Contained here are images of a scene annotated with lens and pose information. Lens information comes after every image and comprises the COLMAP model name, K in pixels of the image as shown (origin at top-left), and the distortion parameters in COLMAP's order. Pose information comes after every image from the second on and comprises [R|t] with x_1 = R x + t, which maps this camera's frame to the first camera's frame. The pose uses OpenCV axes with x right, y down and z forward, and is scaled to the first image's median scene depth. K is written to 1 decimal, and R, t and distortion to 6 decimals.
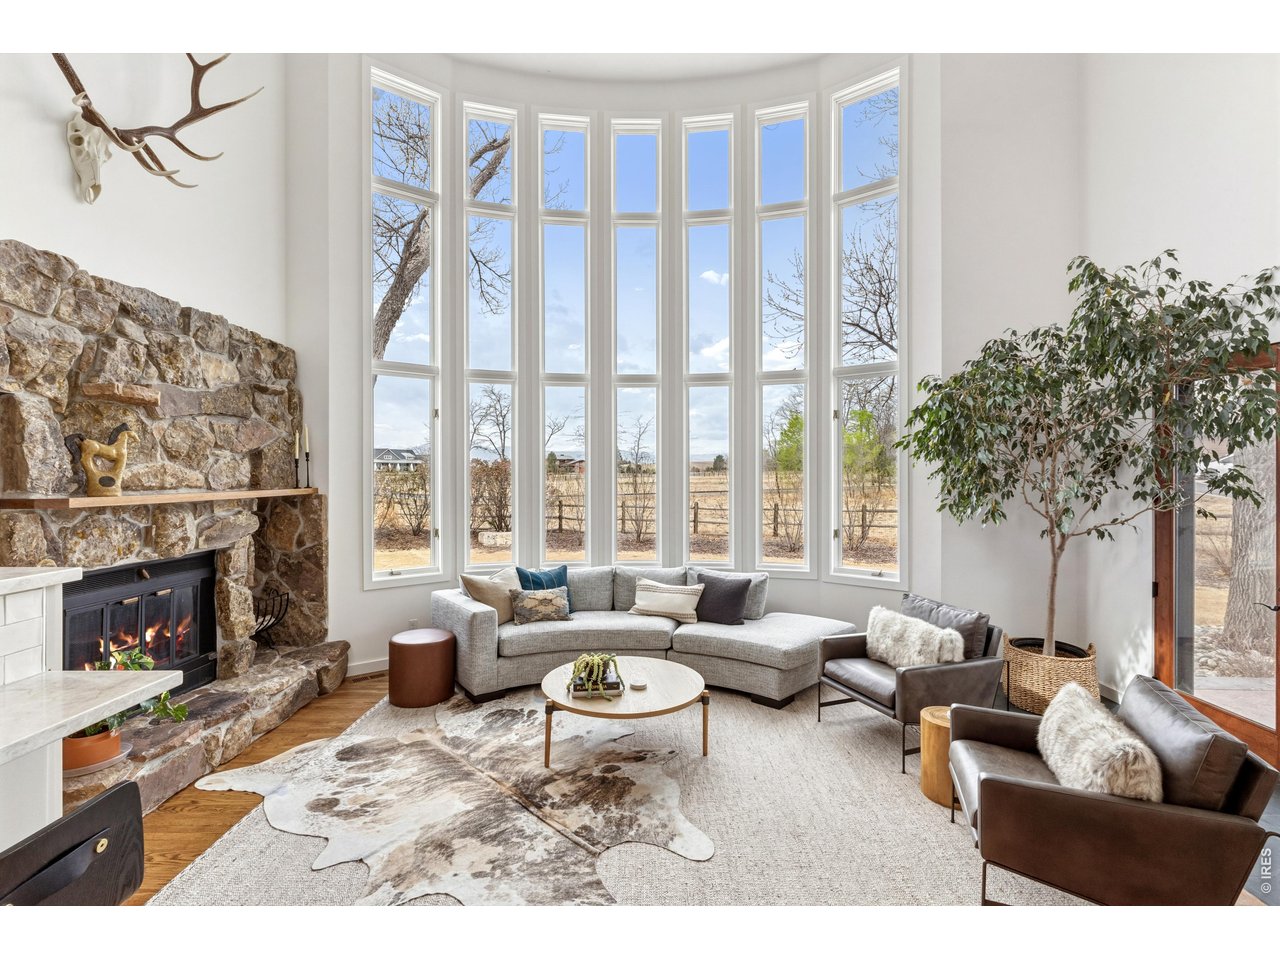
lens RADIAL K [[590.6, 0, 640.0], [0, 590.6, 480.0], [0, 0, 1]] dist [-0.004307, -0.000874]
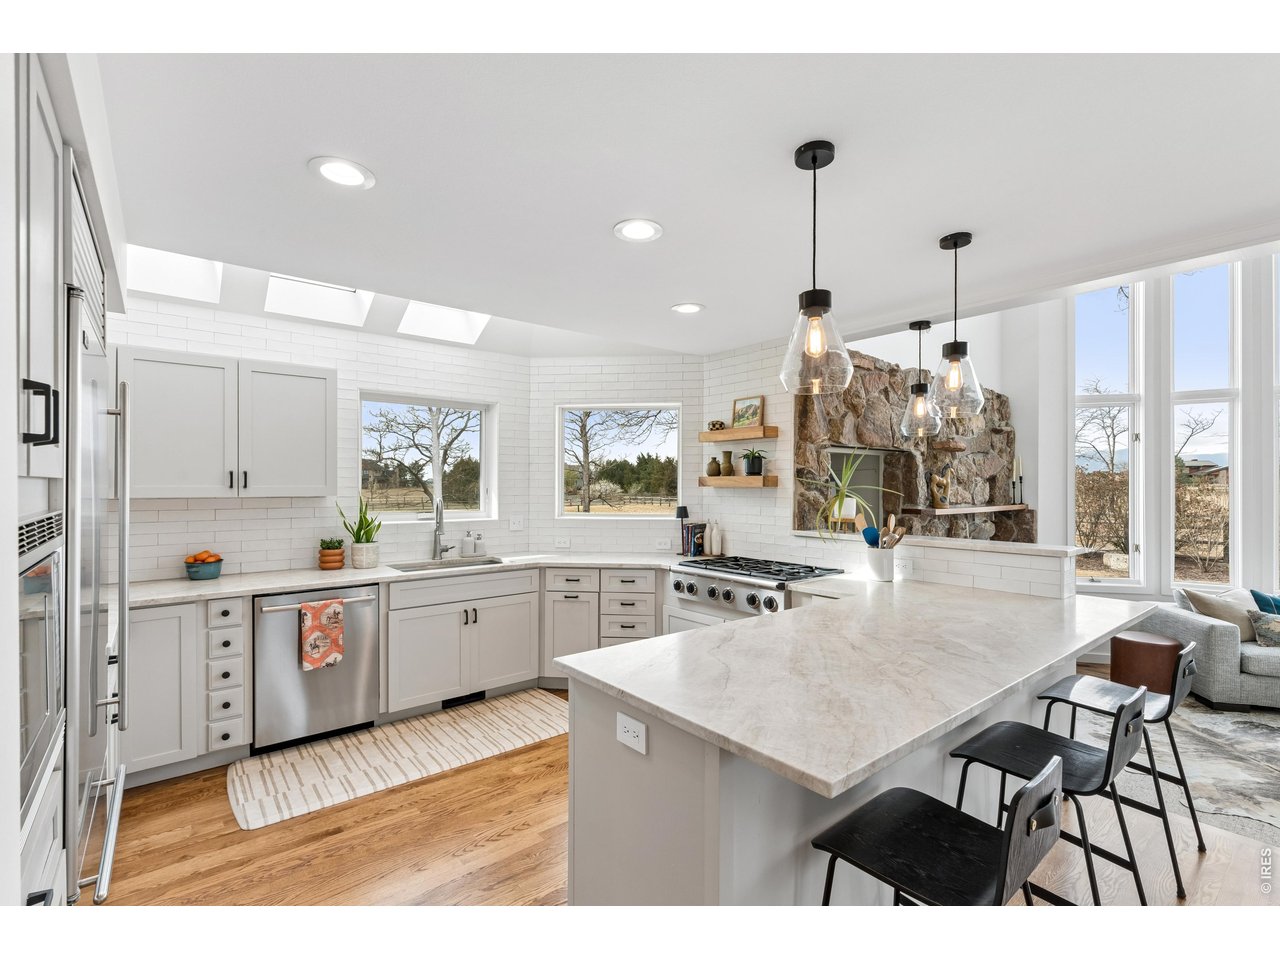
lens RADIAL K [[590.6, 0, 640.0], [0, 590.6, 480.0], [0, 0, 1]] dist [-0.004307, -0.000874]
pose [[0.630052, -0.007645, -0.776515, -0.099734], [-0.008024, 0.999834, -0.016354, -0.011967], [0.776511, 0.016534, 0.629886, -0.464837]]
